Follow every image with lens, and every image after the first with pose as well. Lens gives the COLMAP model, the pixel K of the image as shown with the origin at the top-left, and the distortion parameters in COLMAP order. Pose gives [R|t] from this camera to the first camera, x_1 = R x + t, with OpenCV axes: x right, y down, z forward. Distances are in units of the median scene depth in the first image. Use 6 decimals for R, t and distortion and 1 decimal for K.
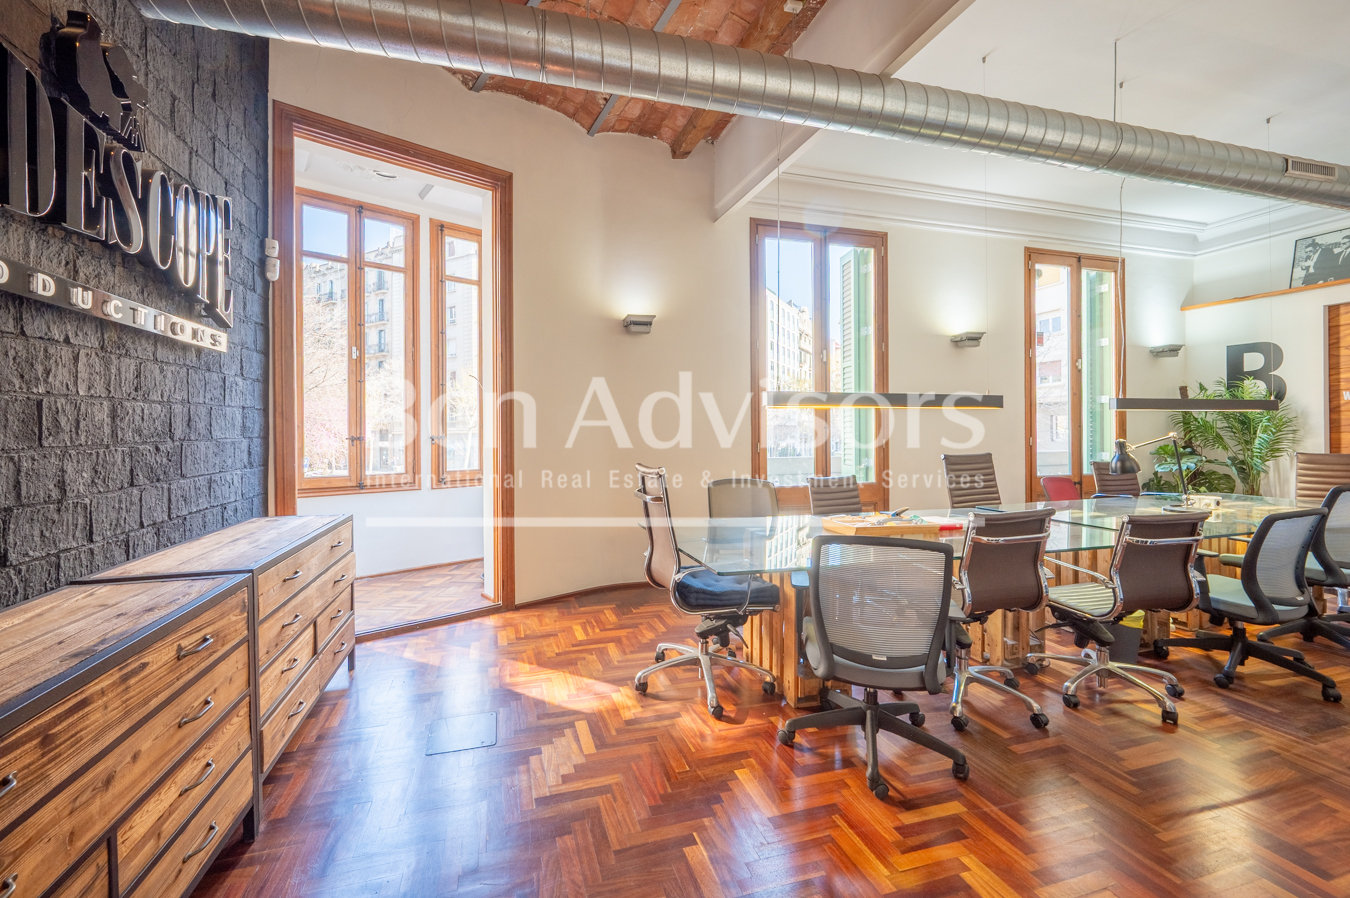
lens RADIAL K [[541.0, 0, 646.3], [0, 541.0, 434.2], [0, 0, 1]] dist [0.003114, 0.000437]
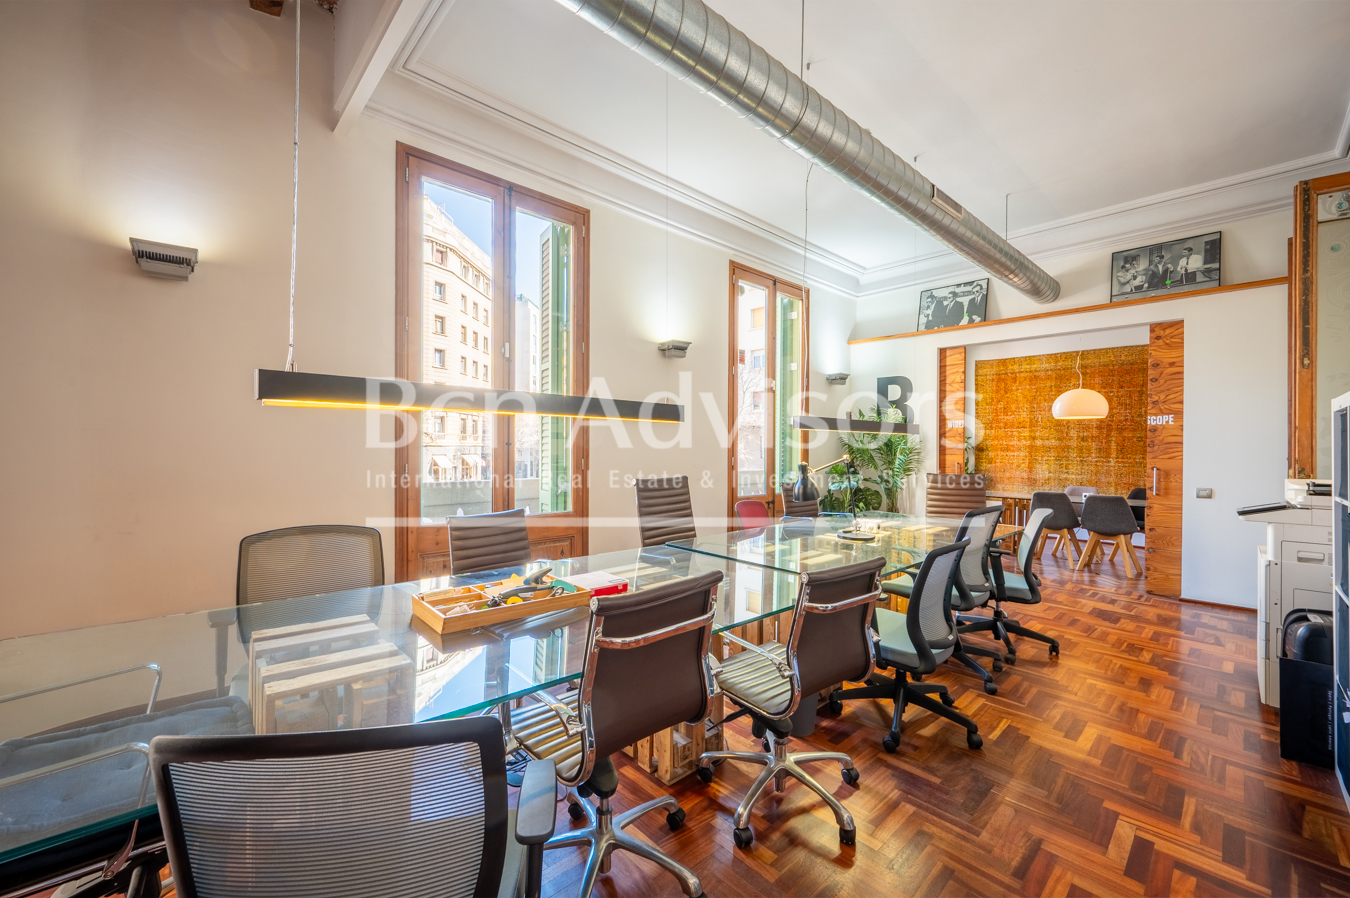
lens RADIAL K [[550.7, 0, 662.5], [0, 550.7, 450.5], [0, 0, 1]] dist [0.009036, -0.000028]
pose [[0.894104, 0.010361, 0.447740, 0.170084], [-0.011577, 0.999933, -0.000021, -0.004934], [-0.447711, -0.005164, 0.894164, 0.190558]]
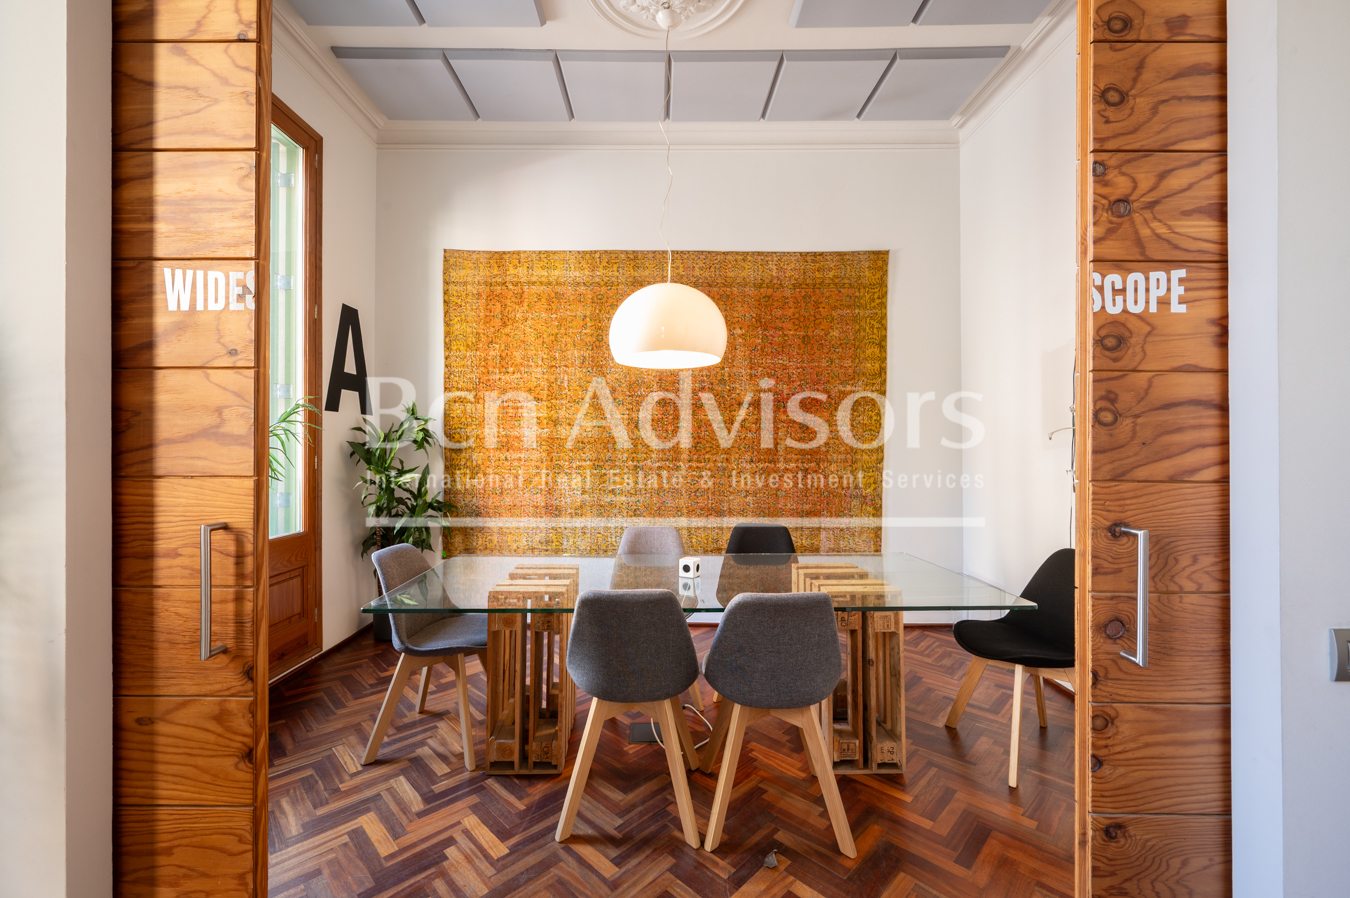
lens RADIAL K [[533.6, 0, 668.8], [0, 533.6, 441.0], [0, 0, 1]] dist [-0.001872, -0.000056]
pose [[0.264475, 0.019458, 0.964196, 1.218739], [0.001279, 0.999788, -0.020527, -0.011975], [-0.964392, 0.006662, 0.264394, 0.819553]]
